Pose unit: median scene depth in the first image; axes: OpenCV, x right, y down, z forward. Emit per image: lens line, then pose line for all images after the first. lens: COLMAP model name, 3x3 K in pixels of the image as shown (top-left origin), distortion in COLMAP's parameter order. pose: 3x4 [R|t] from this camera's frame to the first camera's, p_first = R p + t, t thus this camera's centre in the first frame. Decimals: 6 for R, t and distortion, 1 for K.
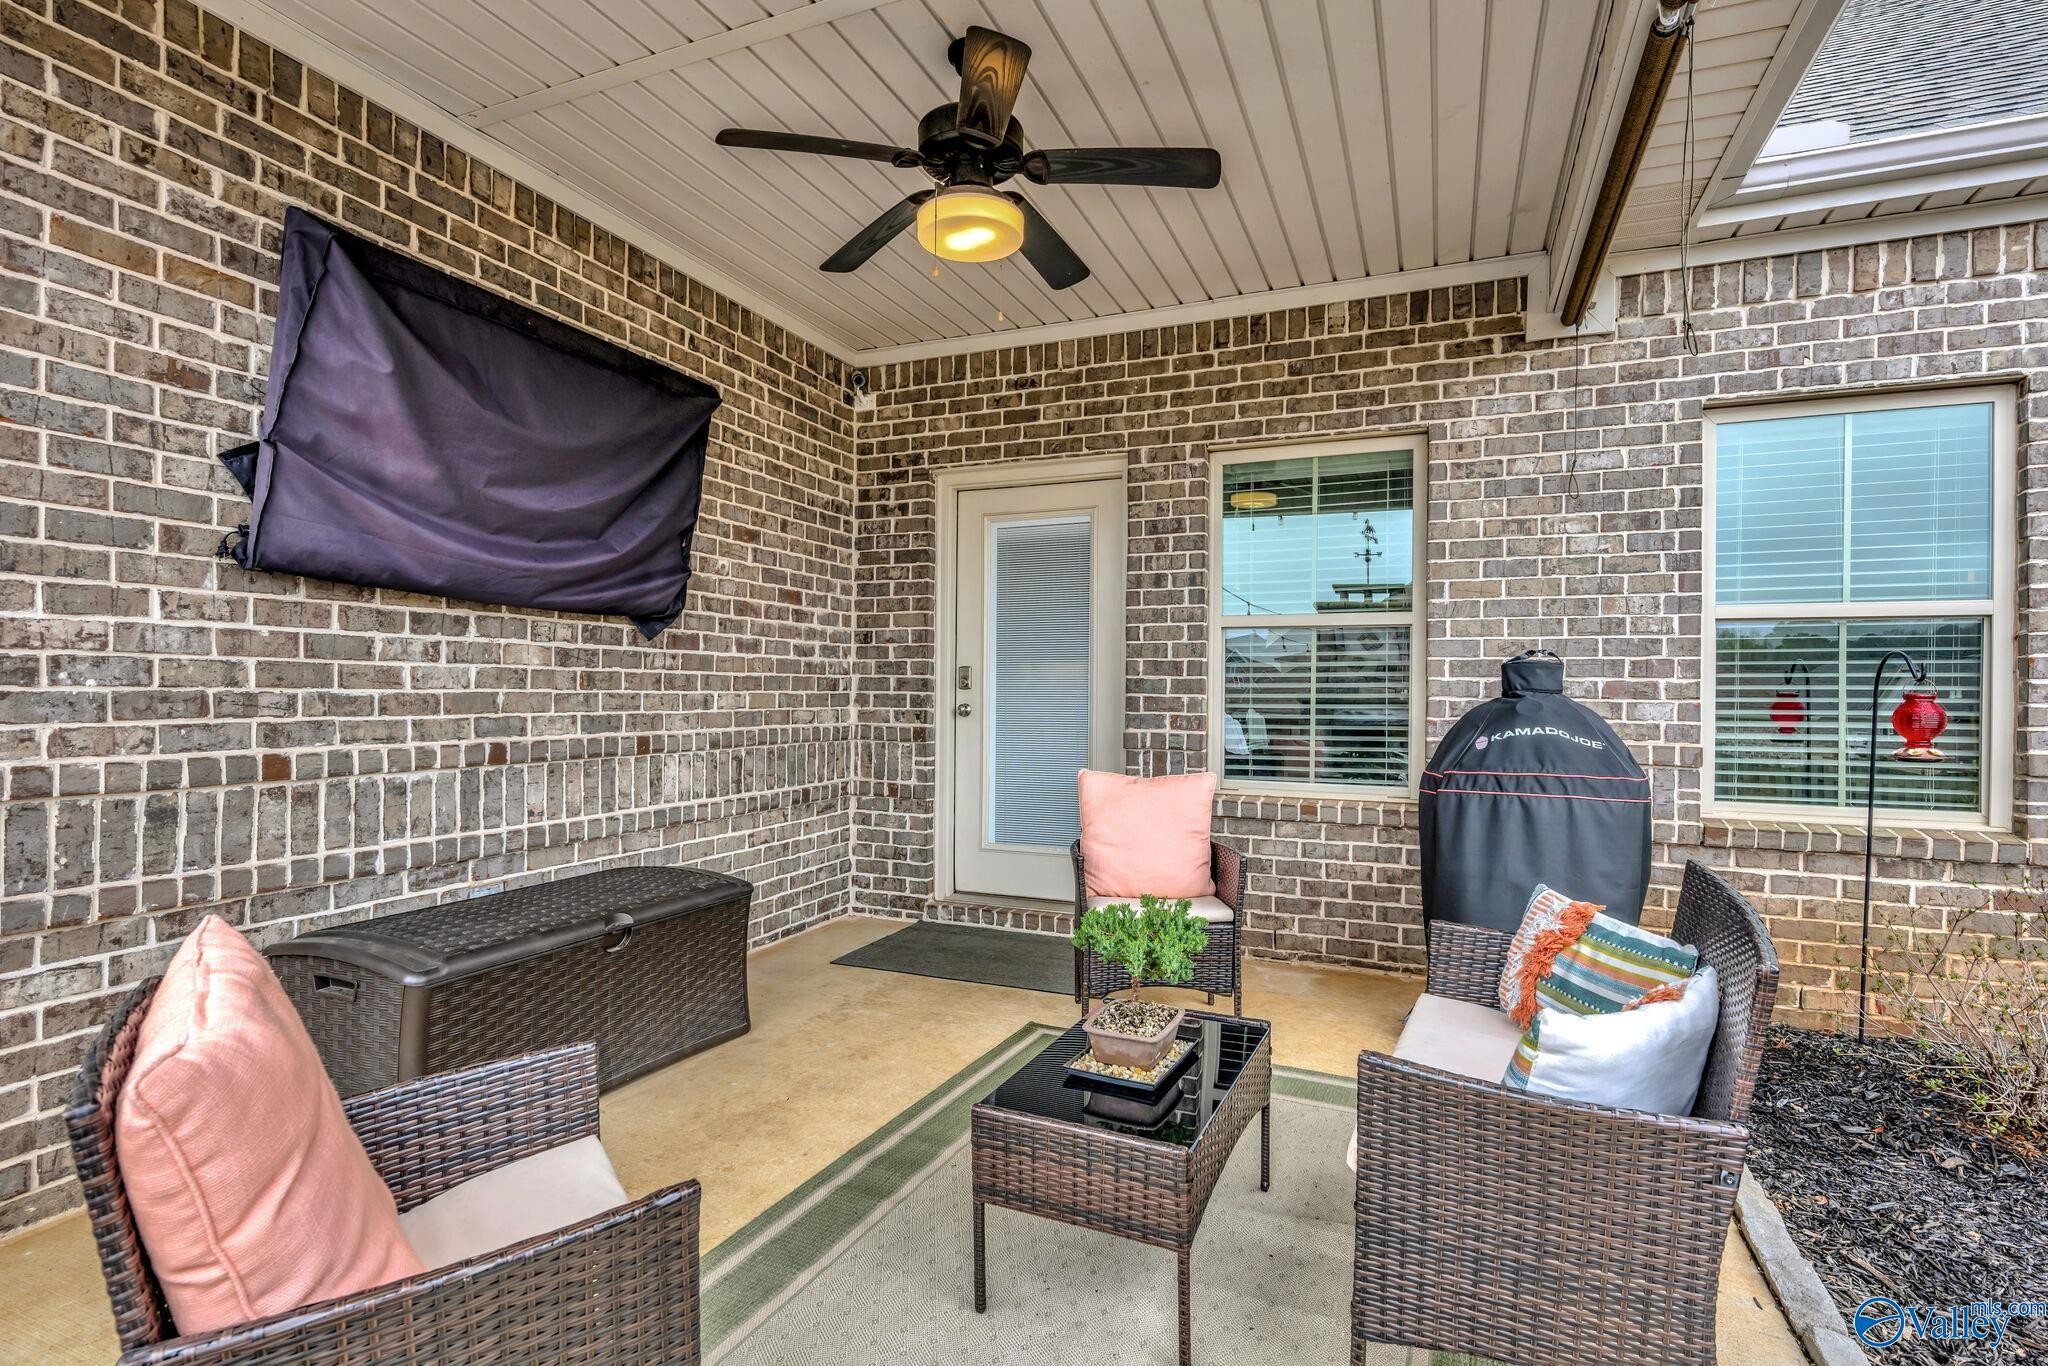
lens RADIAL K [[1010.7, 0, 1024.0], [0, 1010.7, 683.0], [0, 0, 1]] dist [0.005423, -0.000003]
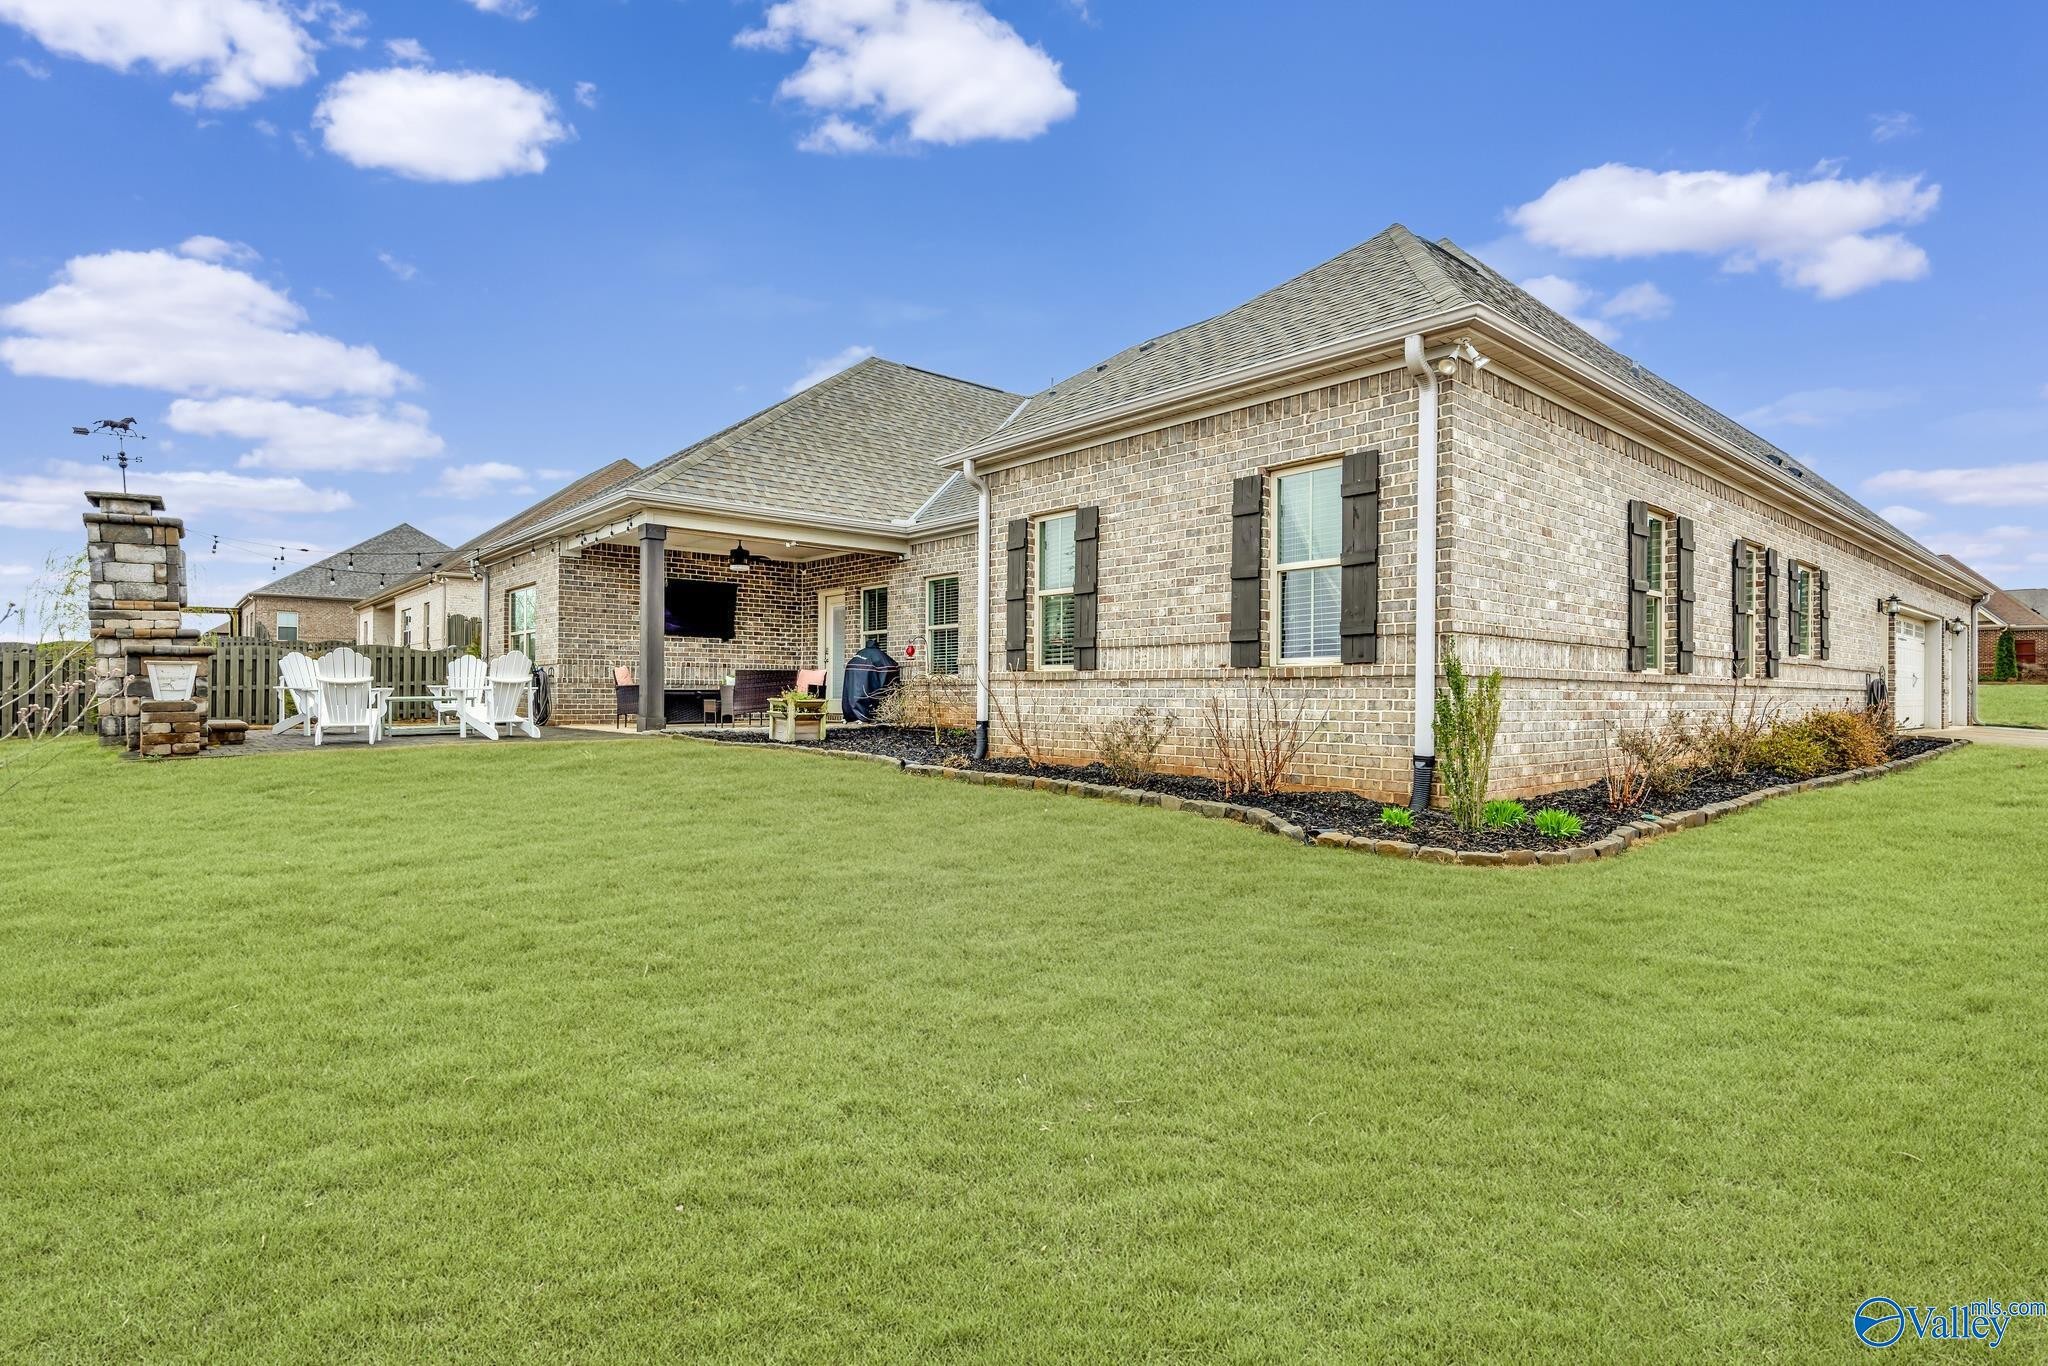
lens RADIAL K [[1010.7, 0, 1024.0], [0, 1010.7, 683.0], [0, 0, 1]] dist [0.005423, -0.000003]
pose [[0.899375, -0.006378, -0.437131, 2.099768], [0.004601, 0.999976, -0.005124, 0.126764], [0.437153, 0.002597, 0.899383, -1.848455]]
